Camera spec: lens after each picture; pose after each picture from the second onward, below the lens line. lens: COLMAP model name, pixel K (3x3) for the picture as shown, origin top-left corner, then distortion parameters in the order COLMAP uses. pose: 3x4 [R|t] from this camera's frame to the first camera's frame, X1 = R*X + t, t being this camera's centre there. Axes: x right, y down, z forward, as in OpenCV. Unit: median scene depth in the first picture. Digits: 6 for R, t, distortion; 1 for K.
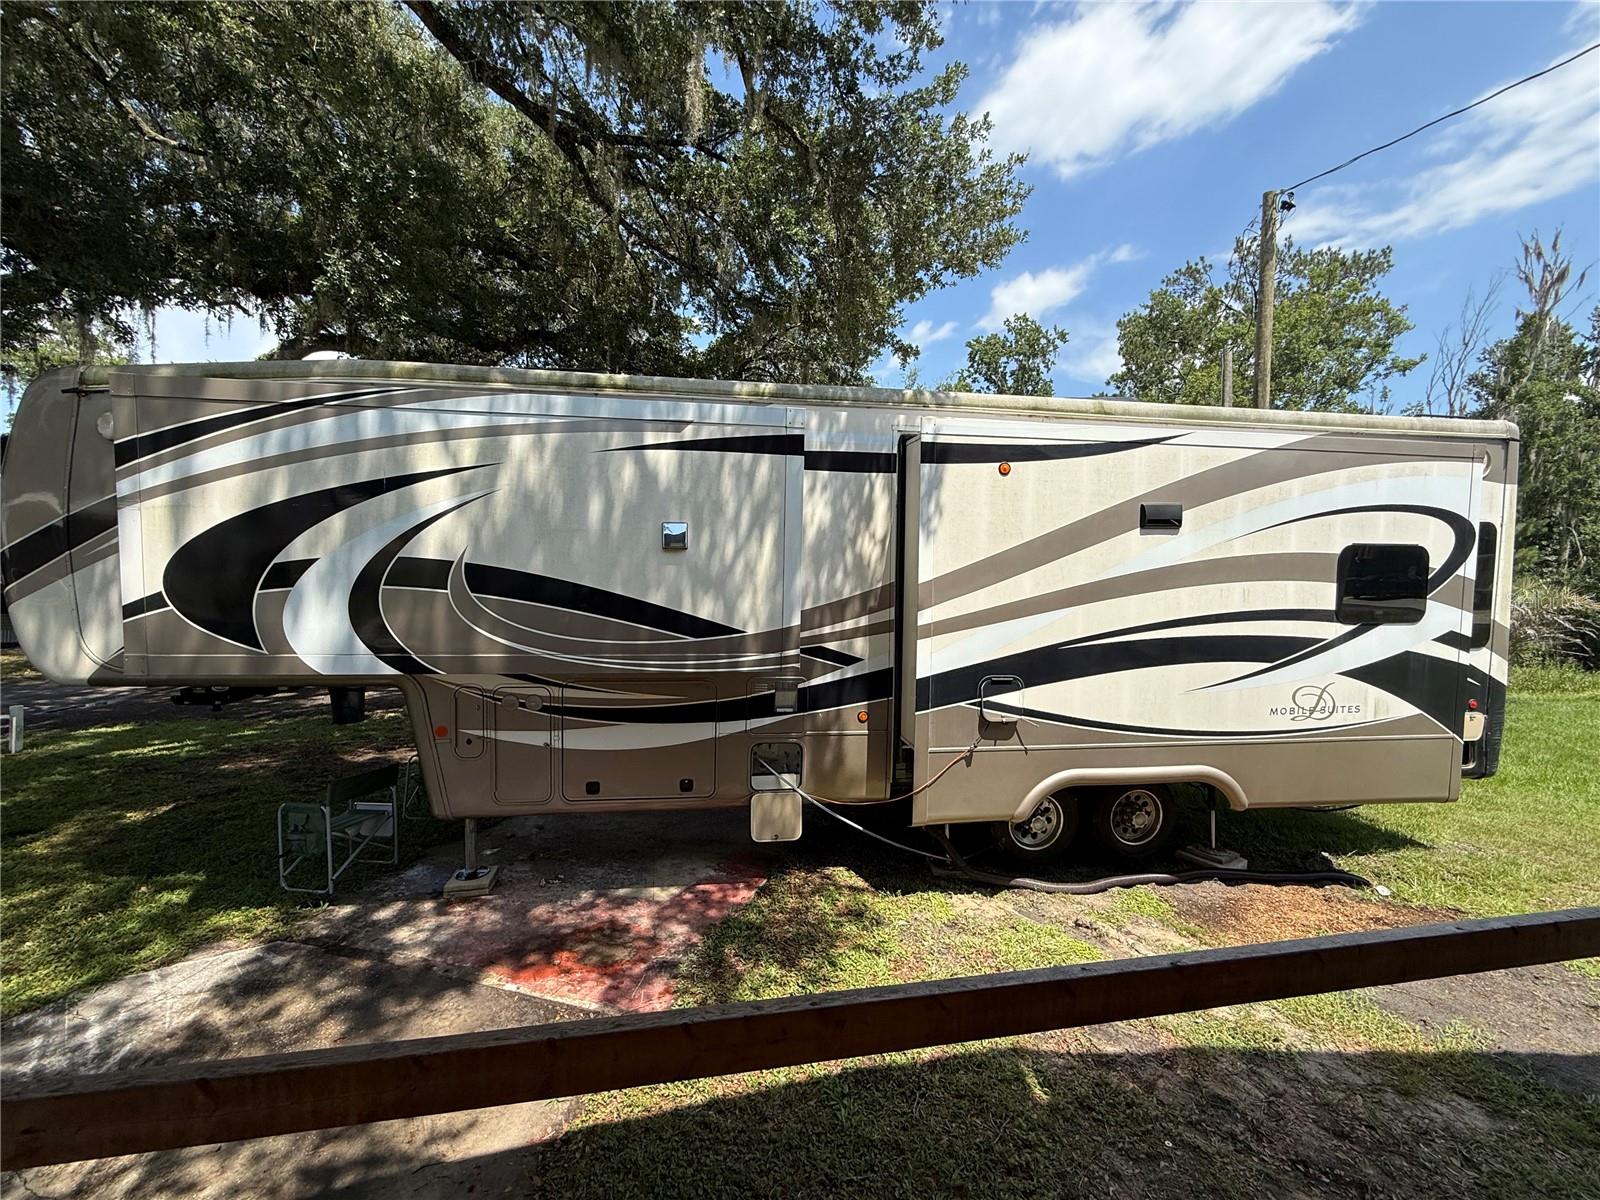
lens RADIAL K [[621.0, 0, 800.2], [0, 621.0, 608.9], [0, 0, 1]] dist [-0.018811, 0.000033]
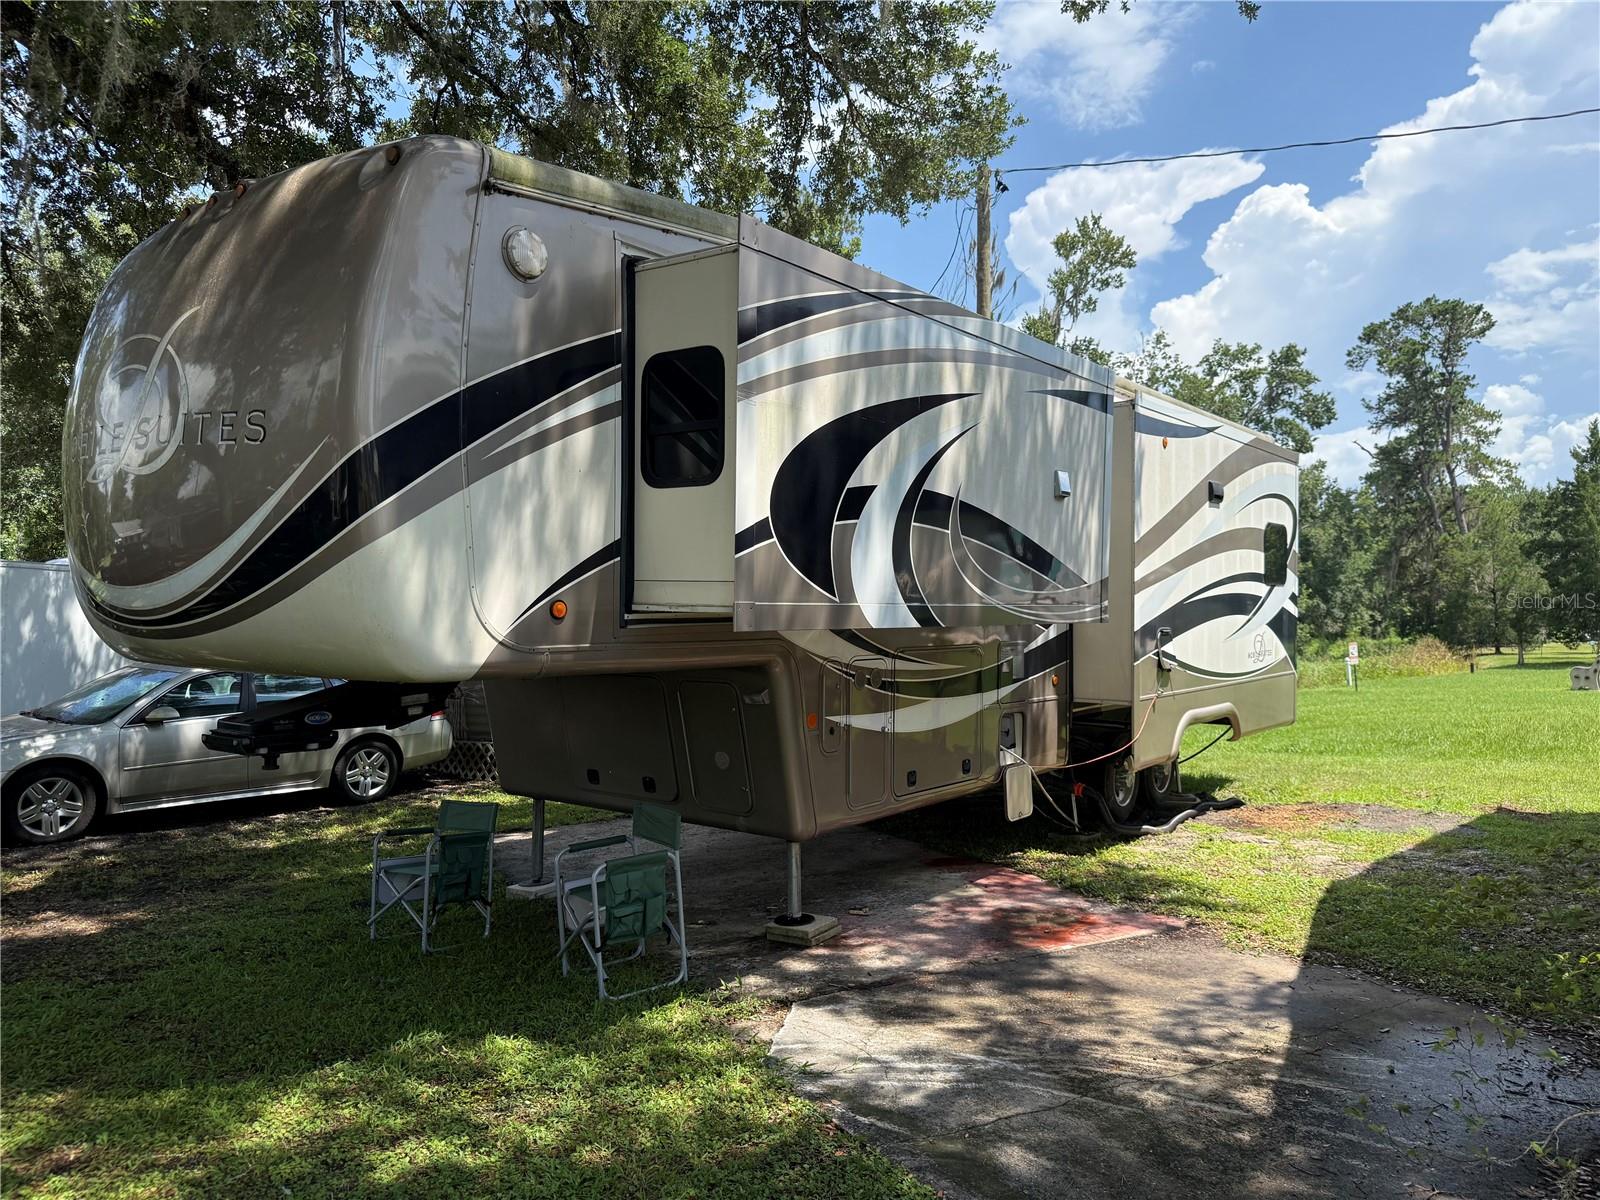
lens RADIAL K [[1133.9, 0, 800.0], [0, 1133.9, 600.0], [0, 0, 1]] dist [0.000442, 0.000162]
pose [[0.717185, -0.009881, 0.696812, -1.866688], [0.036851, 0.999038, -0.023762, 0.099329], [-0.695907, 0.042720, 0.716860, 0.001264]]
